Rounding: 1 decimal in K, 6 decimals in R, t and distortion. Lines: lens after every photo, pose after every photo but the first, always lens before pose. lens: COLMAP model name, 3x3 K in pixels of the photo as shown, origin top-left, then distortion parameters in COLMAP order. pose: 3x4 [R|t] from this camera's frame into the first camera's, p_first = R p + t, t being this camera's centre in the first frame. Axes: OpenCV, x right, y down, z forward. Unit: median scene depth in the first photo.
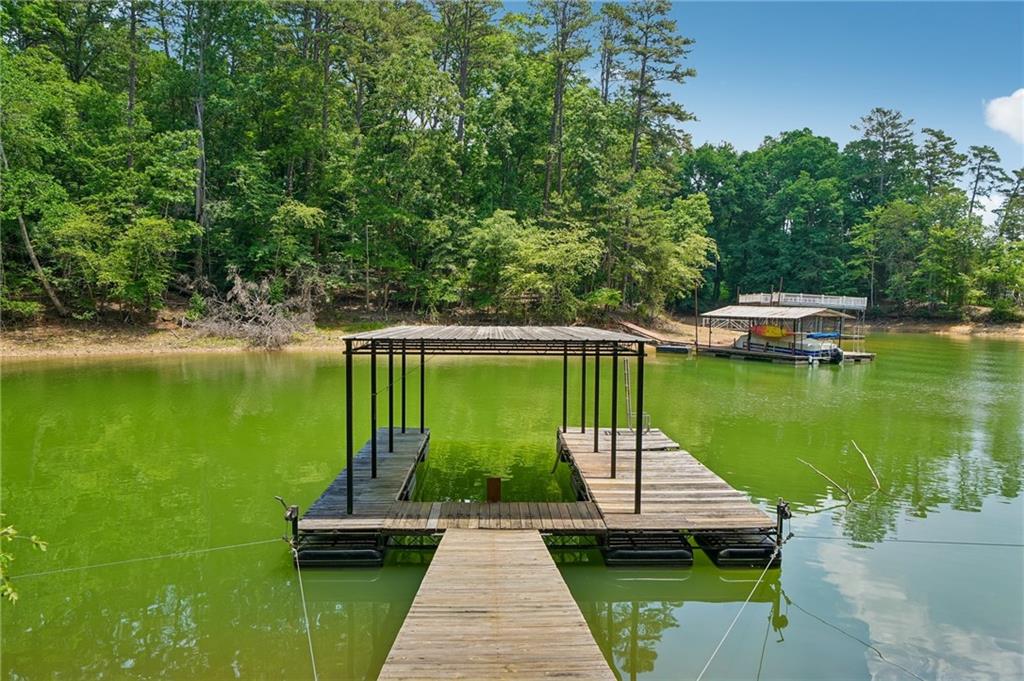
lens RADIAL K [[693.1, 0, 510.4], [0, 693.1, 338.1], [0, 0, 1]] dist [0.000898, -0.000834]
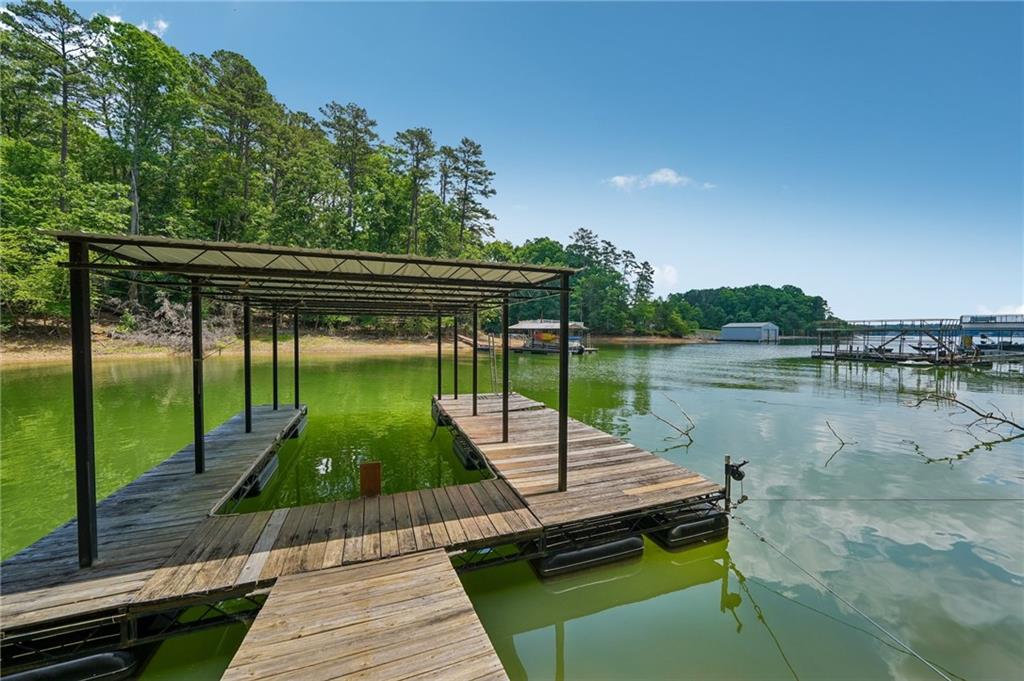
lens RADIAL K [[378.6, 0, 512.8], [0, 378.6, 342.3], [0, 0, 1]] dist [-0.001970, -0.000392]
pose [[0.947367, -0.012010, 0.319923, -0.001596], [0.018928, 0.999649, -0.018524, 0.017402], [-0.319588, 0.023604, 0.947262, 0.116718]]
